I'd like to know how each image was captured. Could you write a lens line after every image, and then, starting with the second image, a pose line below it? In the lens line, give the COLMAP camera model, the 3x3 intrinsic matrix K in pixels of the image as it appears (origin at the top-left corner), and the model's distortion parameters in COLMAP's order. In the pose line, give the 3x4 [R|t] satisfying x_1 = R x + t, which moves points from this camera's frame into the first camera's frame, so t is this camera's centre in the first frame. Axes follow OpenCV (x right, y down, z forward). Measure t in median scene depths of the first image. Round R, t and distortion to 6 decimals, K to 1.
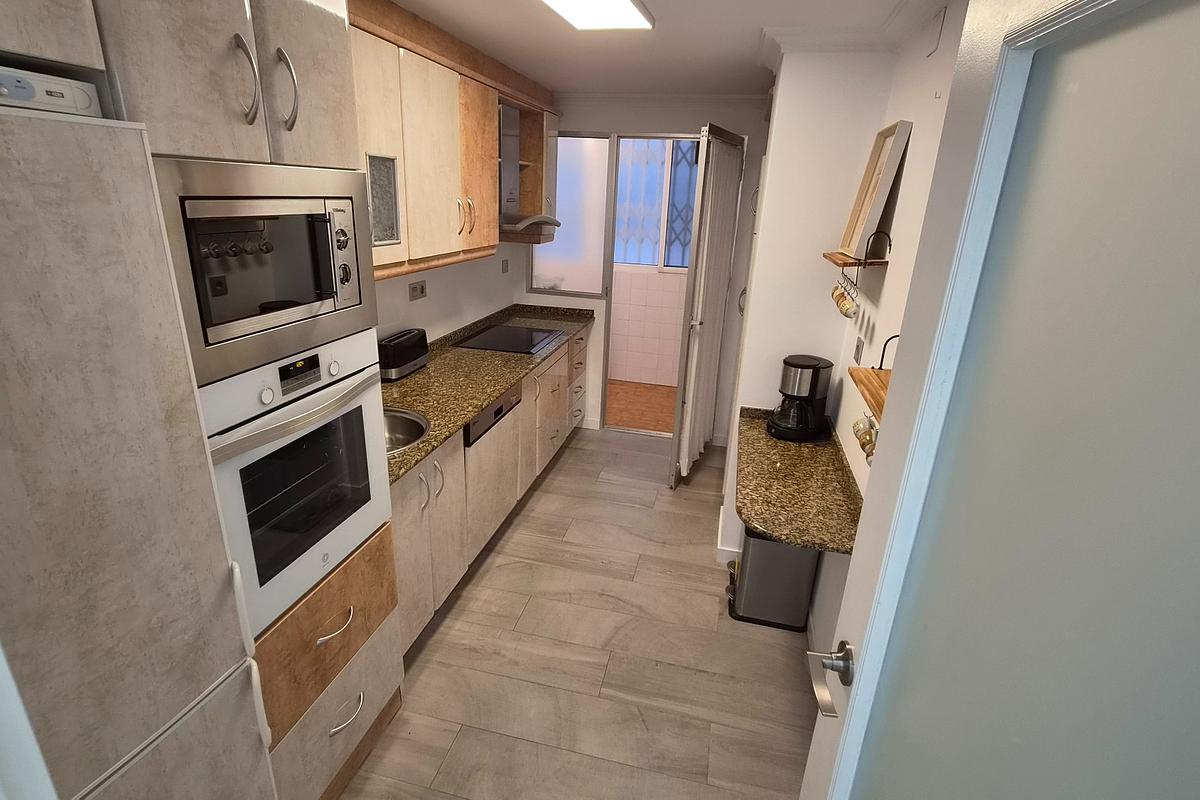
lens RADIAL K [[582.4, 0, 604.0], [0, 582.4, 390.7], [0, 0, 1]] dist [-0.001988, 0.000250]
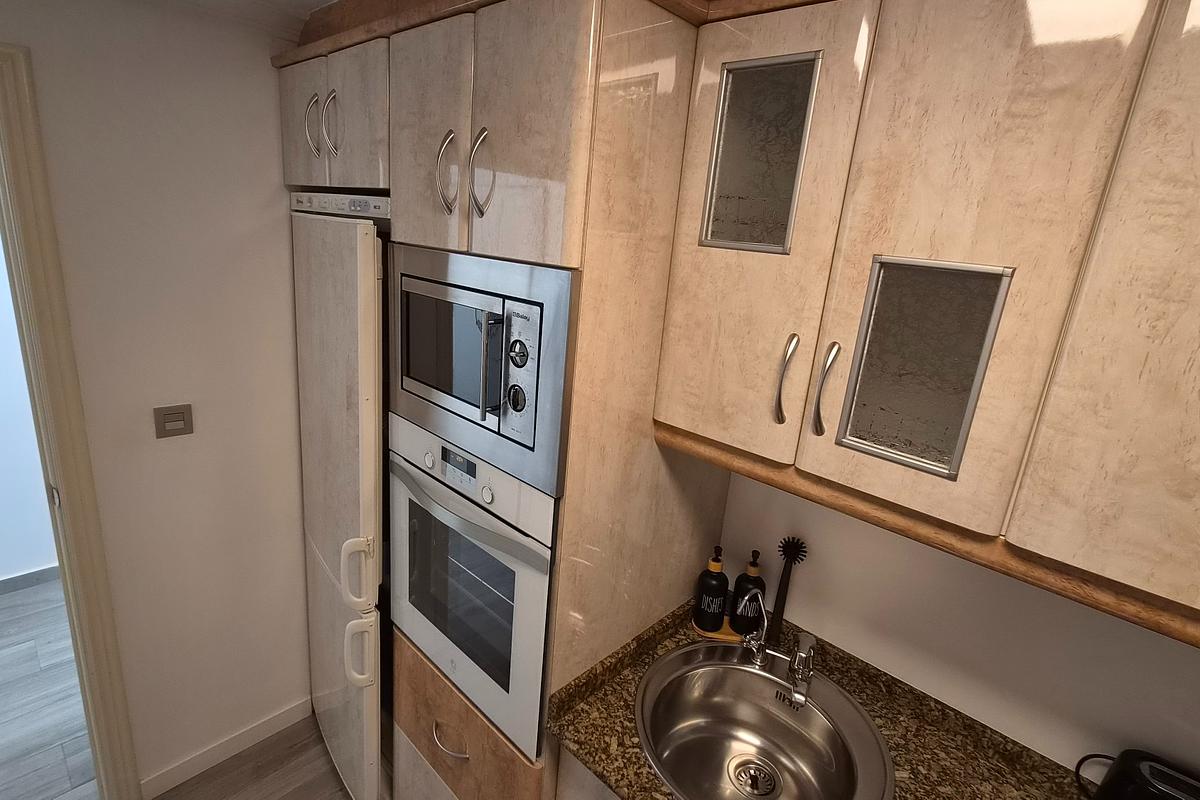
lens RADIAL K [[582.4, 0, 596.6], [0, 582.4, 391.3], [0, 0, 1]] dist [-0.001988, 0.000250]
pose [[-0.497802, 0.142125, -0.855566, 0.090016], [-0.380329, 0.850797, 0.362623, -0.340700], [0.779451, 0.505911, -0.369474, 0.892130]]
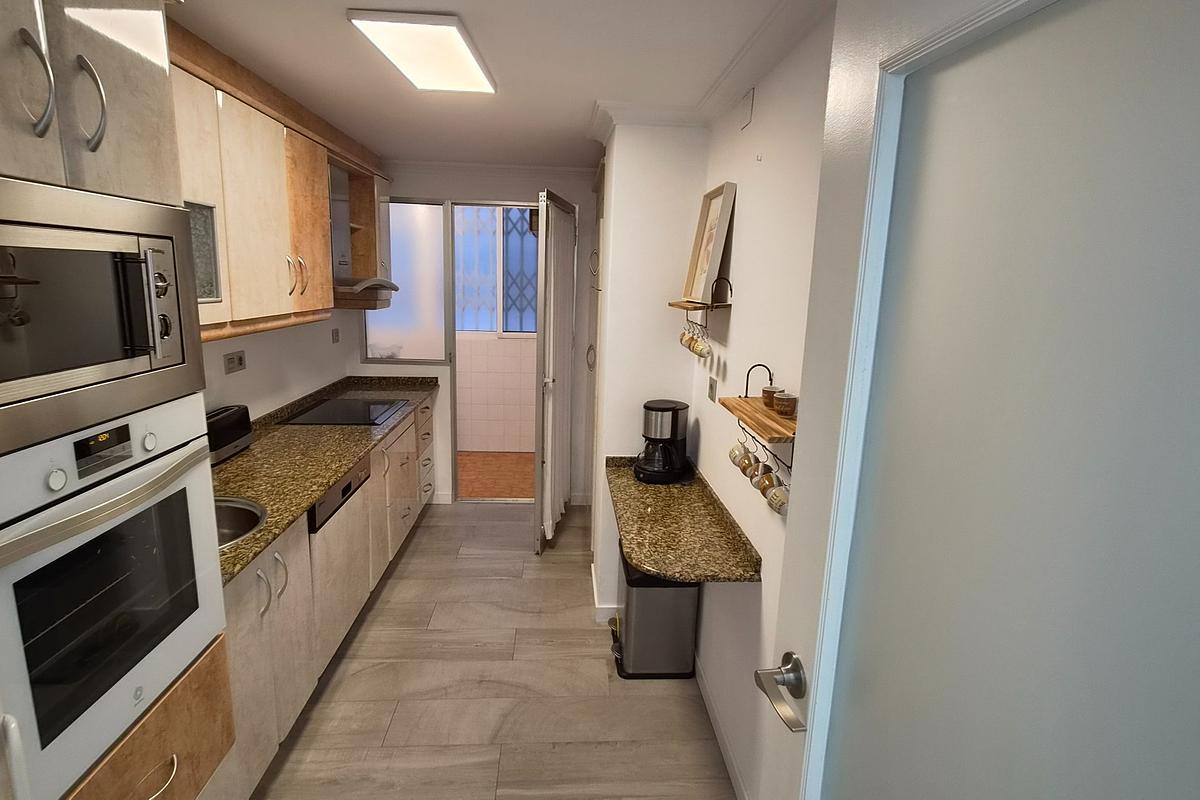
lens RADIAL K [[582.4, 0, 603.3], [0, 582.4, 385.4], [0, 0, 1]] dist [-0.001988, 0.000250]
pose [[0.956121, -0.067629, 0.285059, -0.059782], [0.104663, 0.987632, -0.116741, 0.028901], [-0.273639, 0.141453, 0.951374, 0.037228]]
